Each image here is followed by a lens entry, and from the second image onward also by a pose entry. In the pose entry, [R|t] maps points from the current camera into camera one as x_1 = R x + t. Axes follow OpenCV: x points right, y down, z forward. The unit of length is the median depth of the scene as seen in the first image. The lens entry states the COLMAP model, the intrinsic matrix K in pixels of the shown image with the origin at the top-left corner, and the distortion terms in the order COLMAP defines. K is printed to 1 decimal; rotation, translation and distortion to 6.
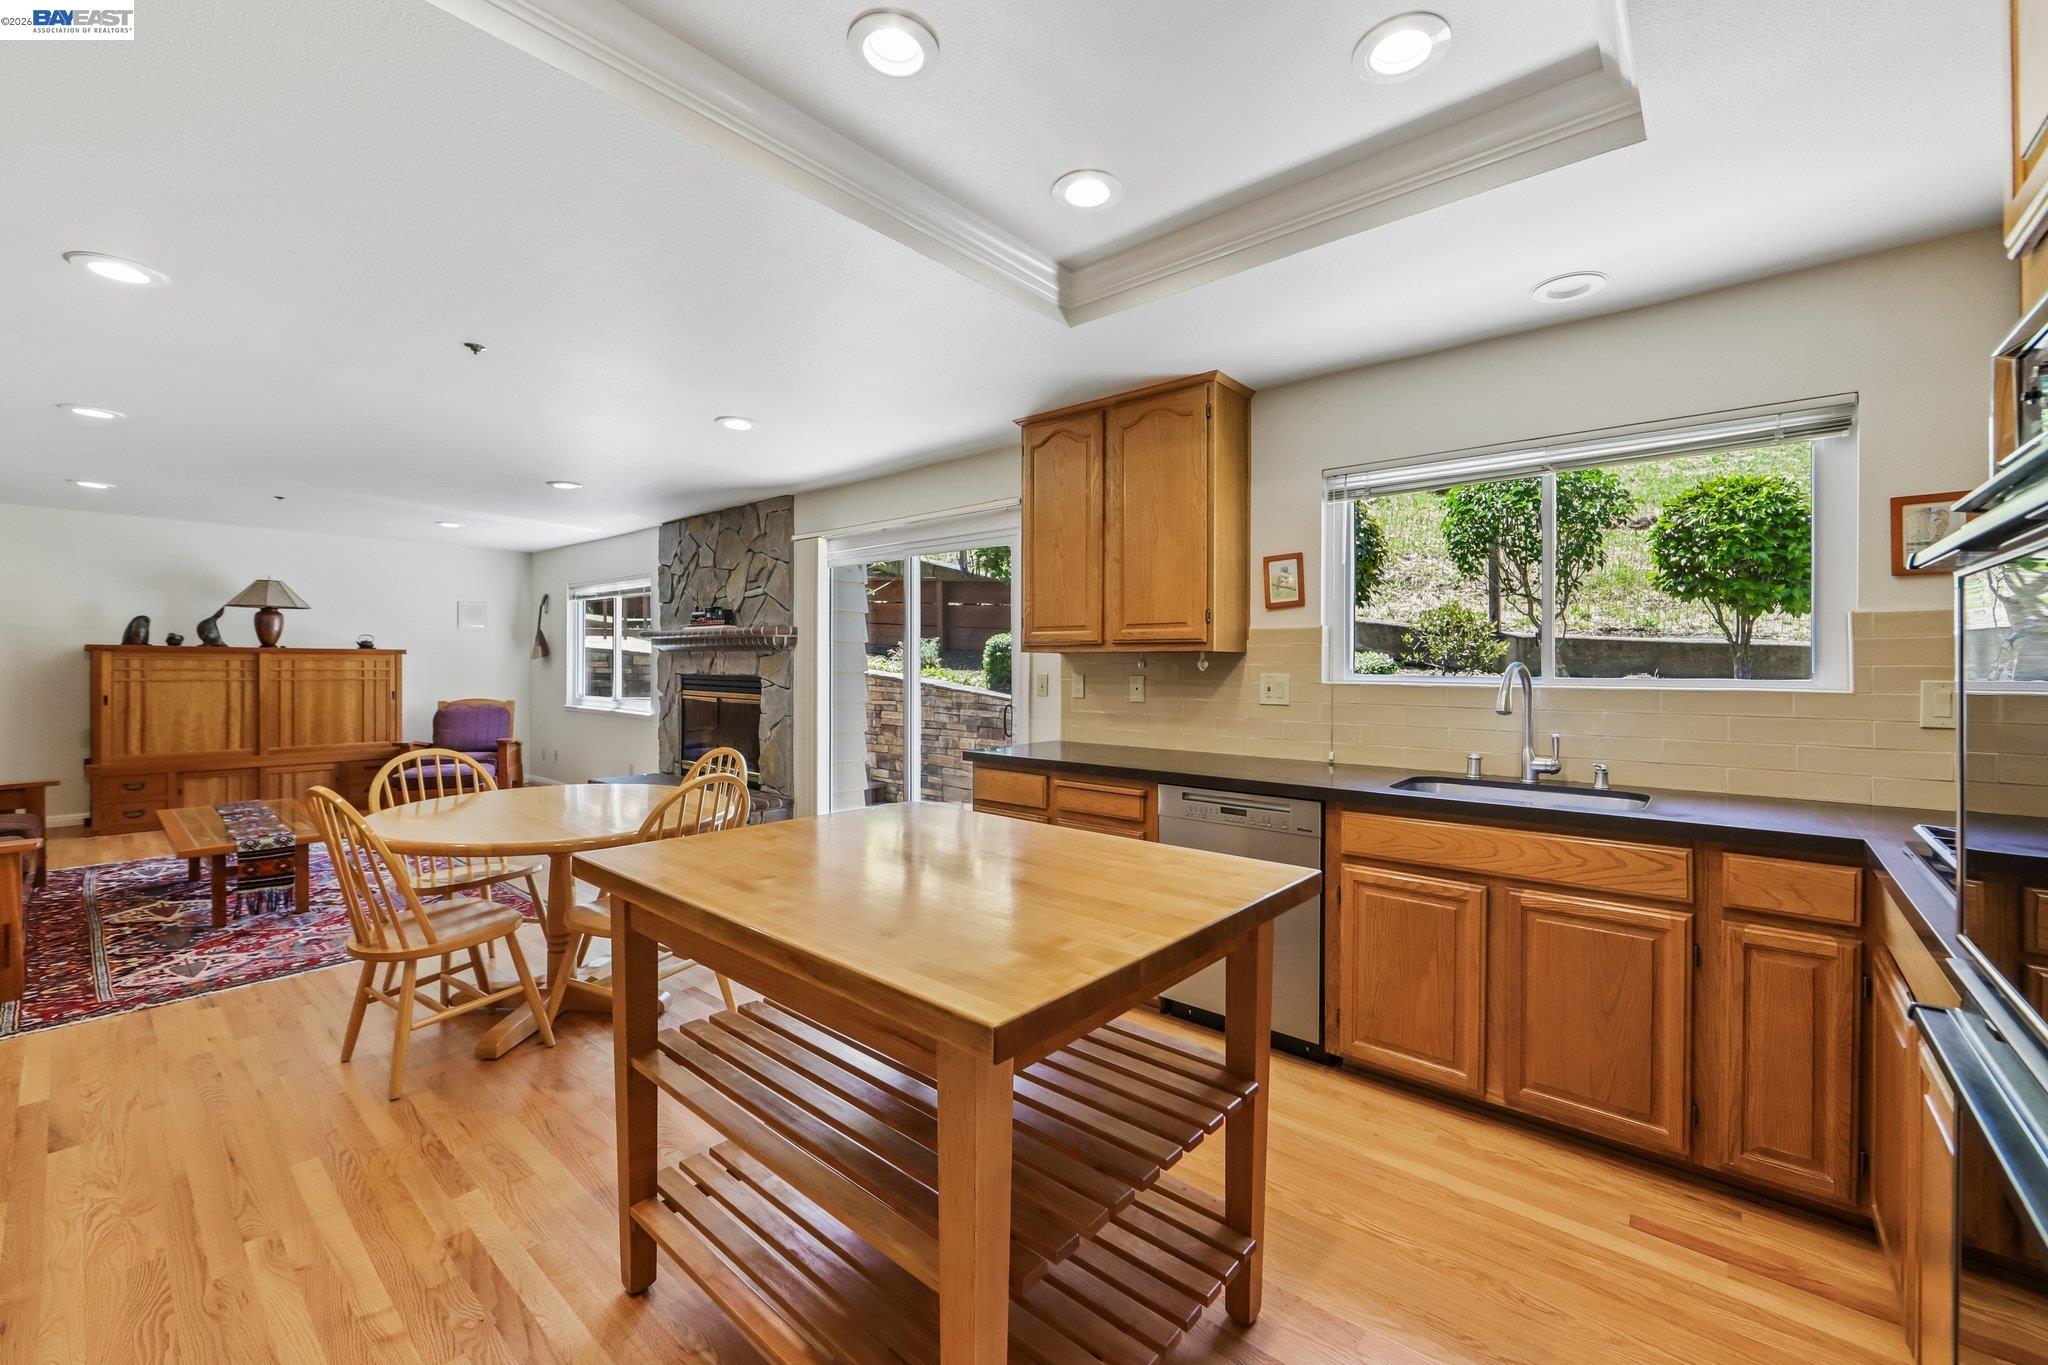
lens RADIAL K [[807.6, 0, 1037.2], [0, 807.6, 666.3], [0, 0, 1]] dist [-0.020710, 0.004651]
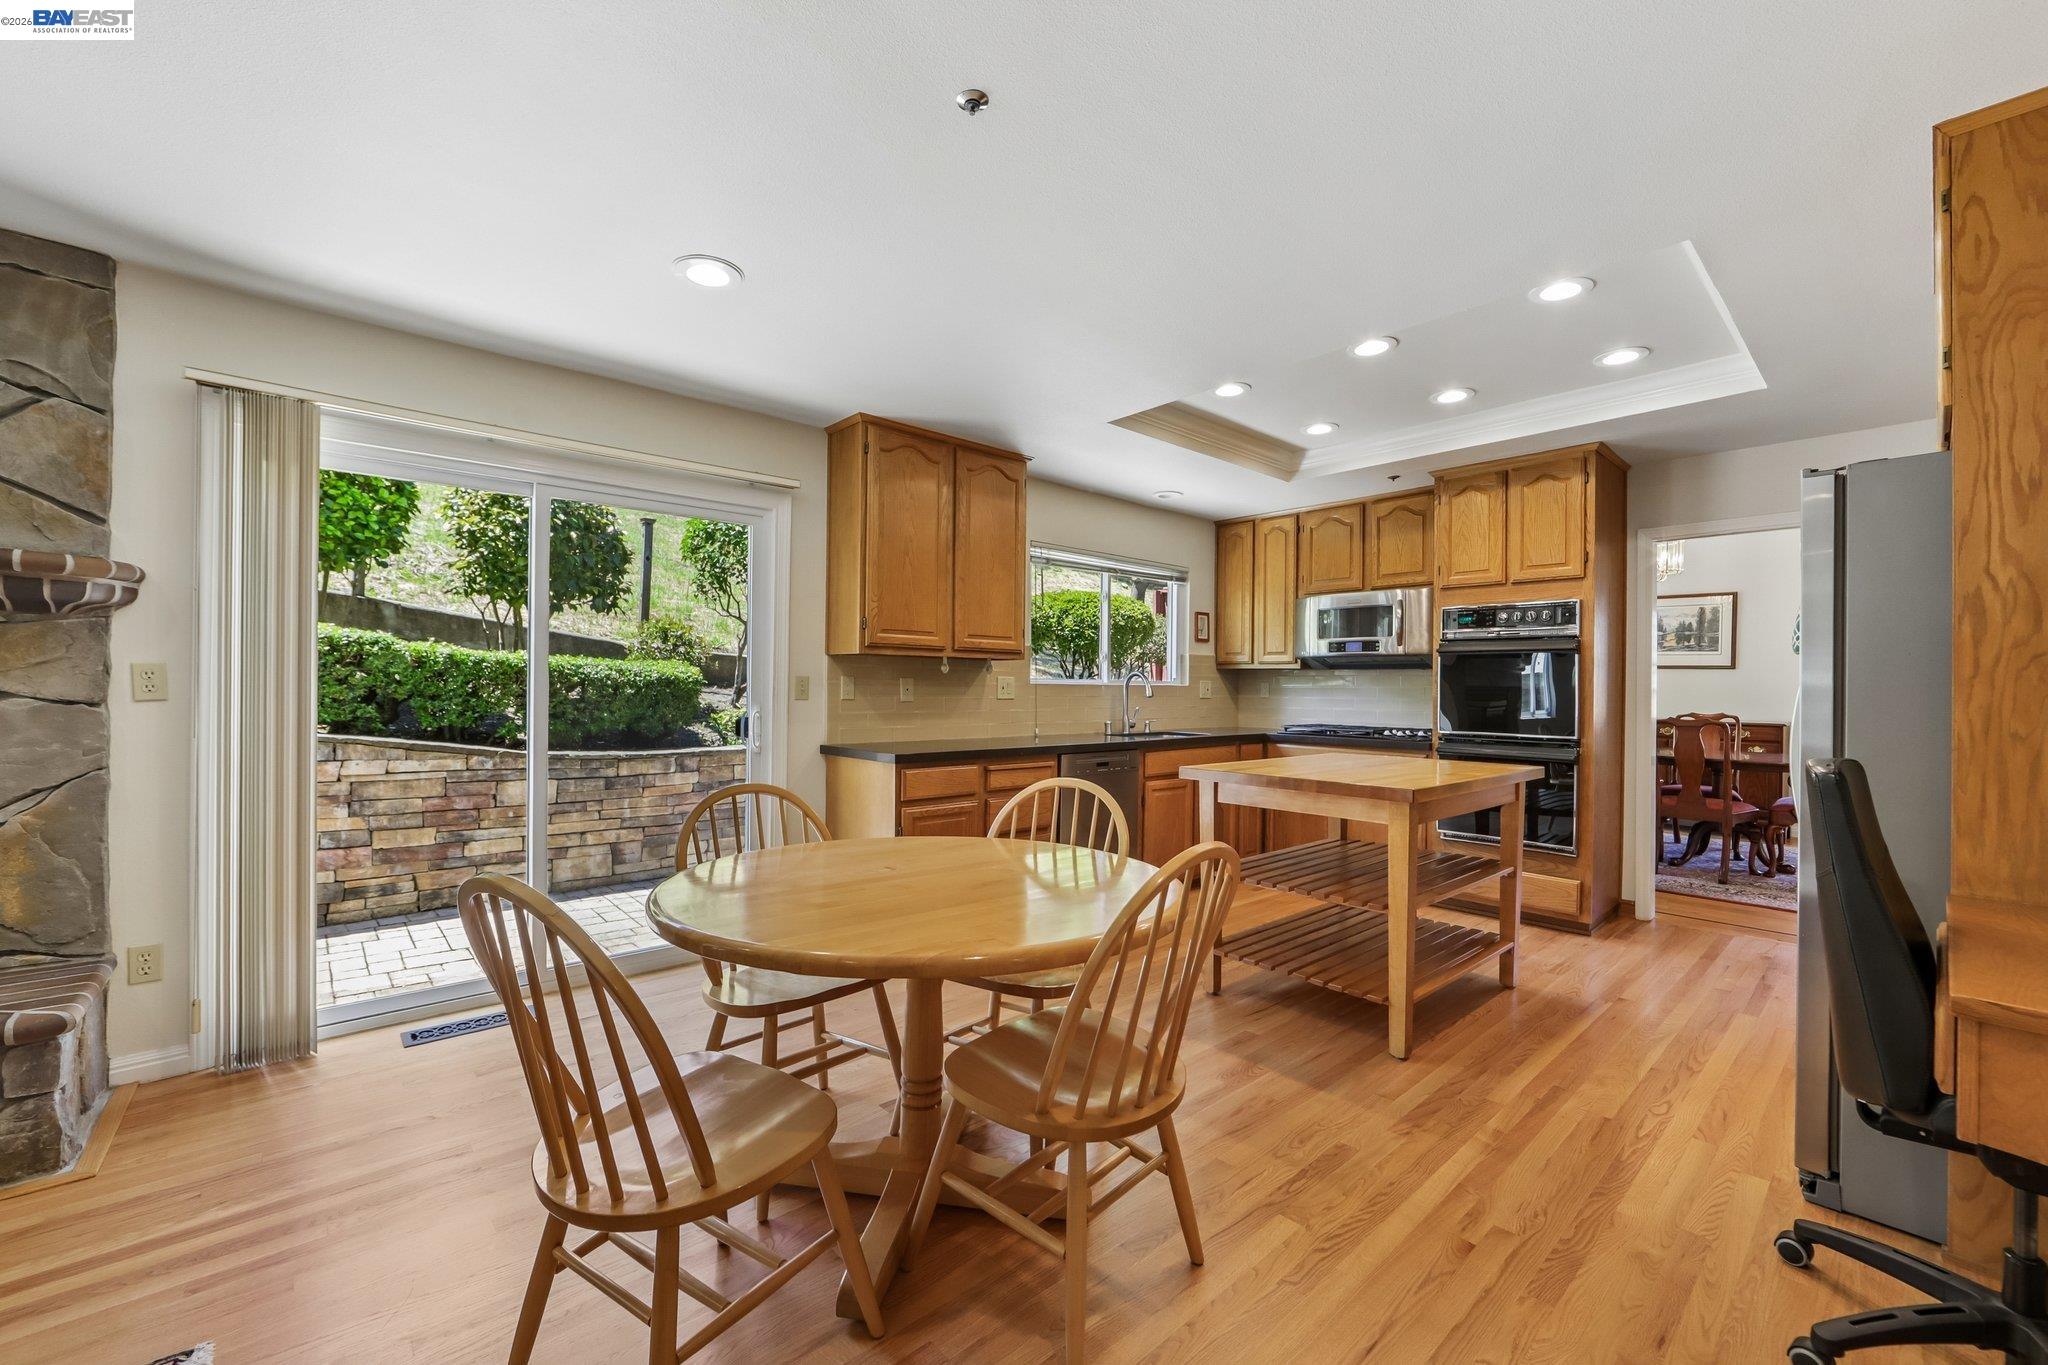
lens RADIAL K [[824.0, 0, 1027.0], [0, 824.0, 690.3], [0, 0, 1]] dist [-0.003604, 0.000228]
pose [[0.153349, -0.006540, 0.988150, -0.606208], [-0.007773, 0.999939, 0.007825, 0.011448], [-0.988142, -0.008881, 0.153289, 0.403480]]
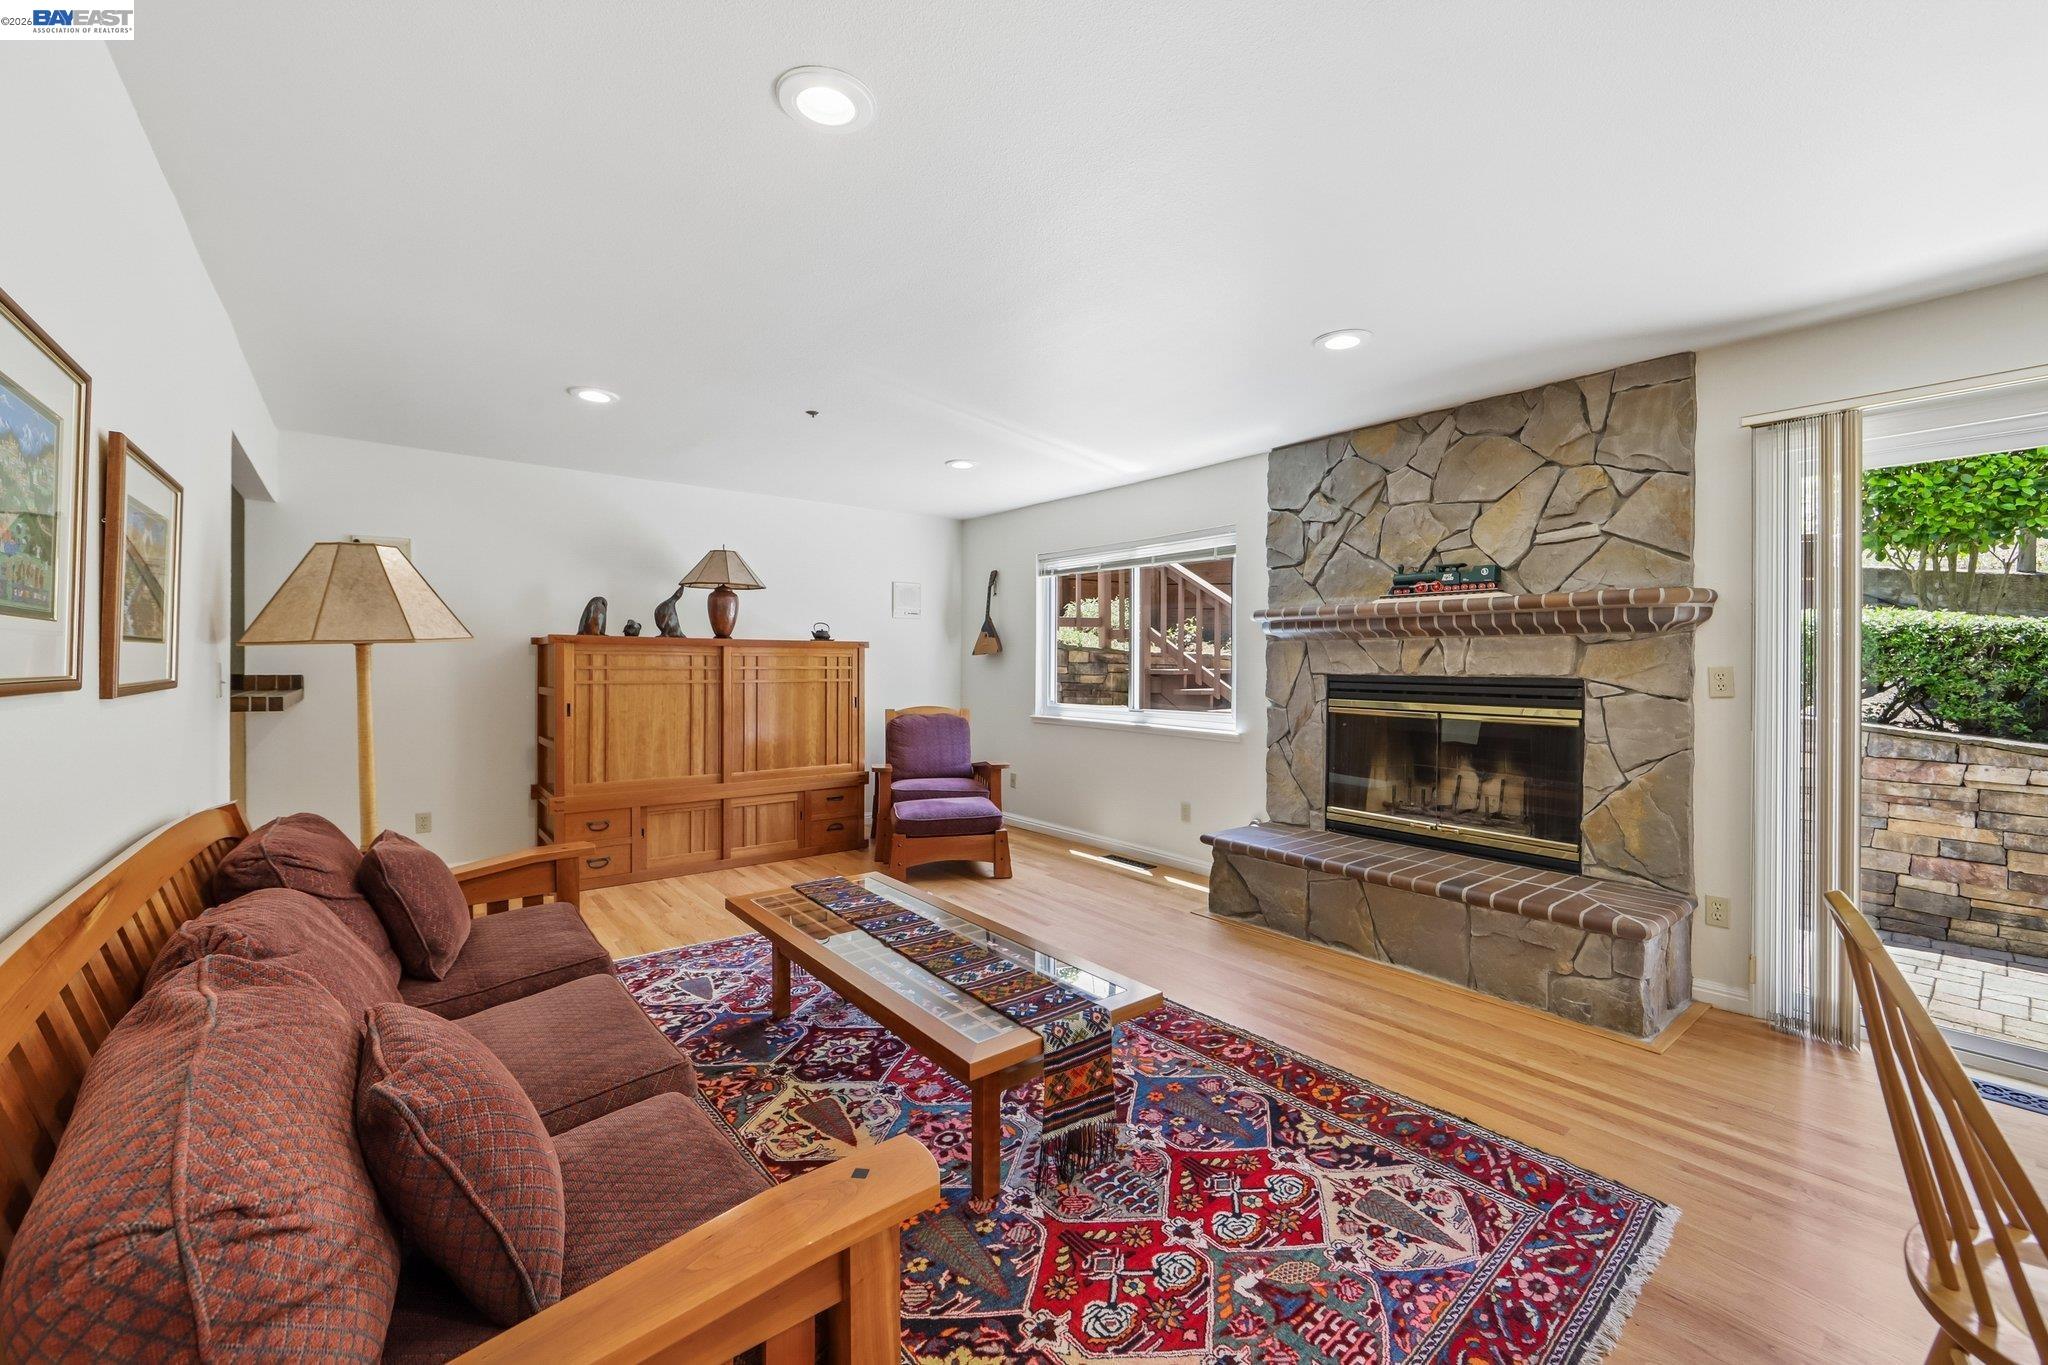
lens RADIAL K [[807.6, 0, 1037.2], [0, 807.6, 666.3], [0, 0, 1]] dist [-0.020710, 0.004651]
pose [[0.981095, -0.002342, -0.193512, -0.584691], [0.002366, 0.999997, -0.000108, 0.003092], [0.193512, -0.000352, 0.981098, 0.338947]]
